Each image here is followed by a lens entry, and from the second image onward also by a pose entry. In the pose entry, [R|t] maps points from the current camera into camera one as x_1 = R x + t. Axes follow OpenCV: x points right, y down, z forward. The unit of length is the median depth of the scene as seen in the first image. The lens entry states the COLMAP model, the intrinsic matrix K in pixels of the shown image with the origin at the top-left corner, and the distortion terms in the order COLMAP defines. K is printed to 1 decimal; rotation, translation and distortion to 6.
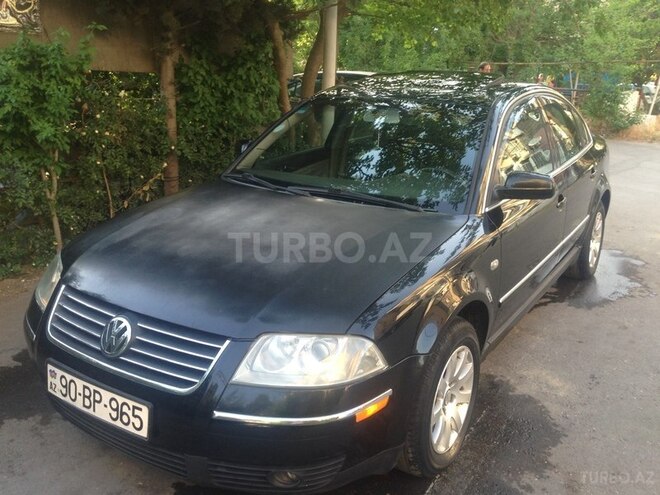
lens RADIAL K [[596.7, 0, 330.4], [0, 596.7, 252.7], [0, 0, 1]] dist [0.159466, -0.286481]
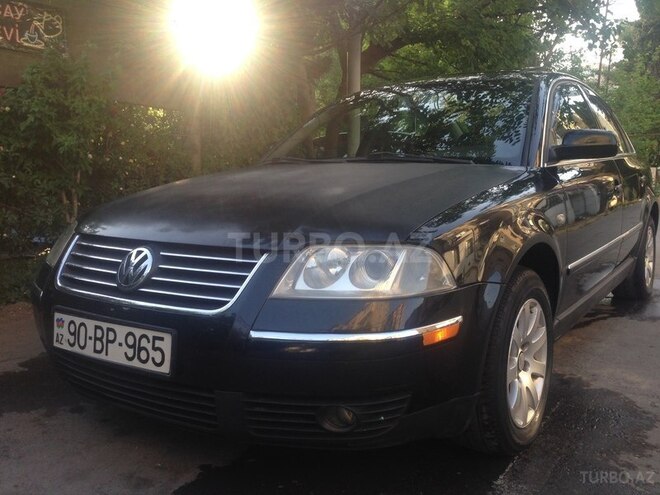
lens RADIAL K [[596.7, 0, 330.4], [0, 596.7, 252.7], [0, 0, 1]] dist [0.159466, -0.286481]
pose [[0.999301, -0.025627, -0.027217, -0.050781], [0.020869, 0.986471, -0.162601, 0.253210], [0.031015, 0.161919, 0.986317, 0.153795]]
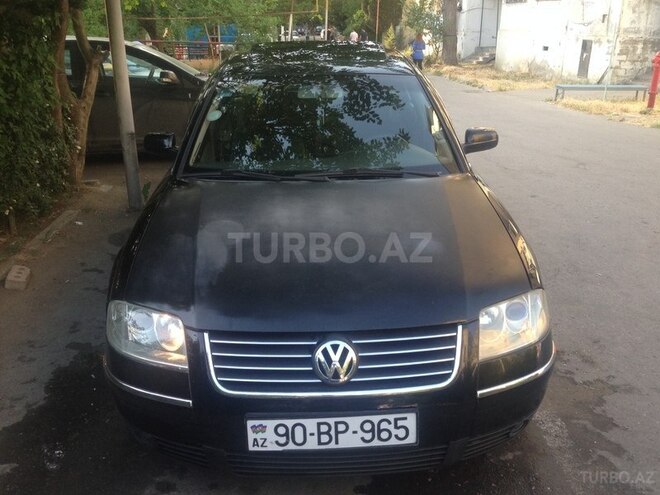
lens RADIAL K [[596.7, 0, 330.4], [0, 596.7, 252.7], [0, 0, 1]] dist [0.159466, -0.286481]
pose [[0.821341, -0.245258, 0.515022, -0.773160], [0.206175, 0.969453, 0.132860, -0.147169], [-0.531875, -0.002939, 0.846818, 0.204276]]
